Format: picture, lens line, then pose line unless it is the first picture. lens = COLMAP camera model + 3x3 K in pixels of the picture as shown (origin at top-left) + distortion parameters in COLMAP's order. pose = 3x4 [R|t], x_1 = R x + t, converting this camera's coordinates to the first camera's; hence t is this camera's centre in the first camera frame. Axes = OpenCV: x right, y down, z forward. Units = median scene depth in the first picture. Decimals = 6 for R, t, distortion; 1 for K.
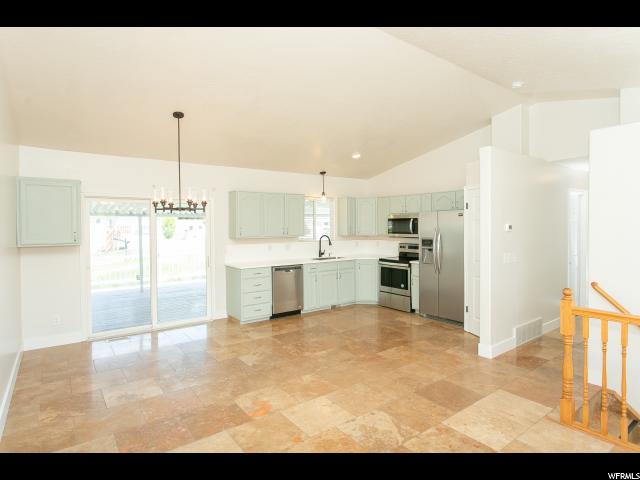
lens RADIAL K [[366.0, 0, 313.4], [0, 366.0, 222.7], [0, 0, 1]] dist [-0.012257, 0.000348]
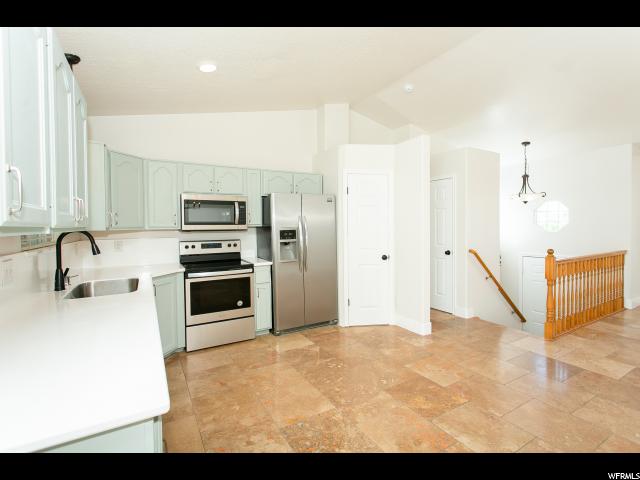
lens RADIAL K [[306.7, 0, 319.6], [0, 306.7, 234.2], [0, 0, 1]] dist [-0.001353, 0.001362]
pose [[0.091736, -0.020244, 0.995578, -0.360123], [0.004539, 0.999791, 0.019911, 0.048218], [-0.995773, 0.002692, 0.091809, 1.009384]]
